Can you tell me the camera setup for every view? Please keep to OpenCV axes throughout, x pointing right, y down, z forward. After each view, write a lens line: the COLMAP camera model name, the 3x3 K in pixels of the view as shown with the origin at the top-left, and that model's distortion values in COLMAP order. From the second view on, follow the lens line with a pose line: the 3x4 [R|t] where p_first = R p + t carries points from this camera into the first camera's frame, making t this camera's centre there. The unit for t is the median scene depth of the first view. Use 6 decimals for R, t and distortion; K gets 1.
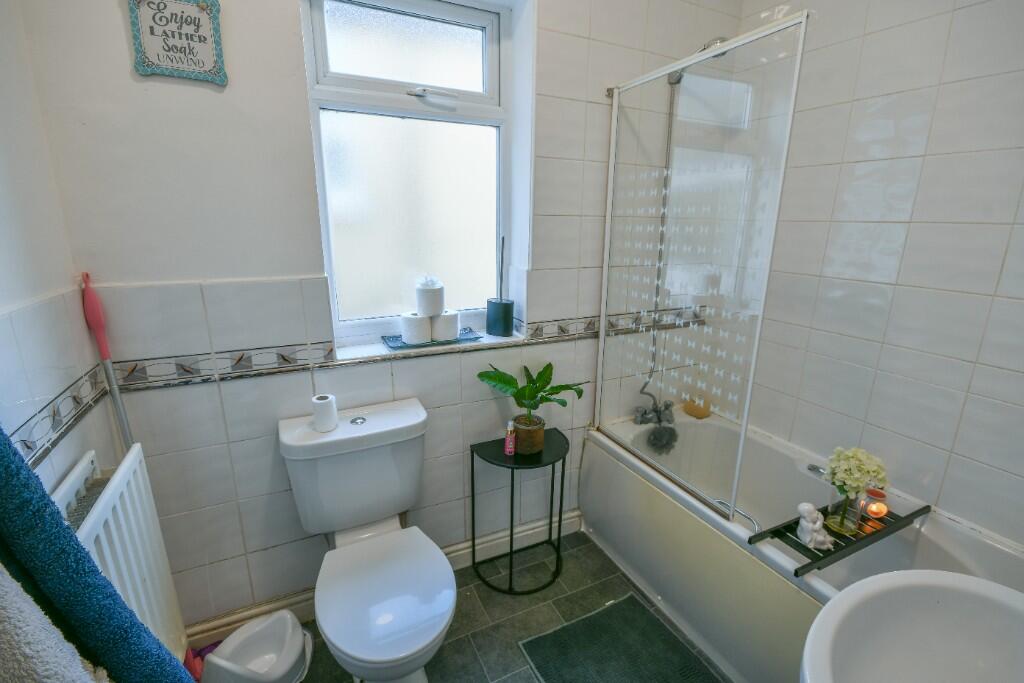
lens RADIAL K [[471.5, 0, 518.4], [0, 471.5, 337.6], [0, 0, 1]] dist [-0.002339, -0.000640]
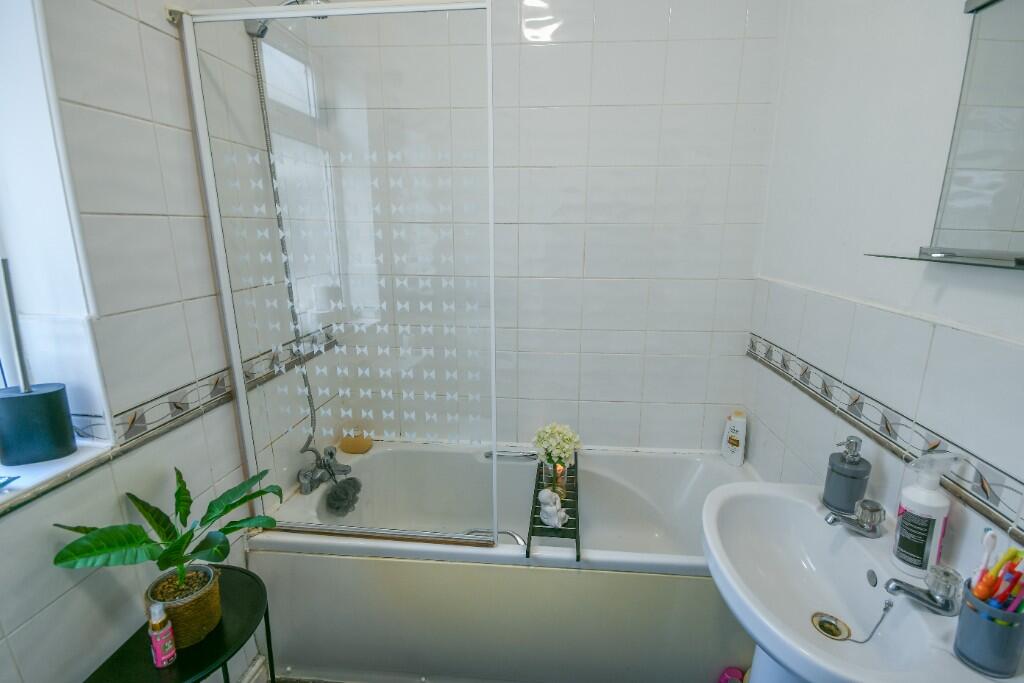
lens RADIAL K [[471.5, 0, 518.4], [0, 471.5, 337.6], [0, 0, 1]] dist [-0.002339, -0.000640]
pose [[0.518138, -0.205652, 0.830205, -0.157254], [0.206639, 0.972007, 0.111813, -0.077237], [-0.829960, 0.113619, 0.546129, 0.301018]]
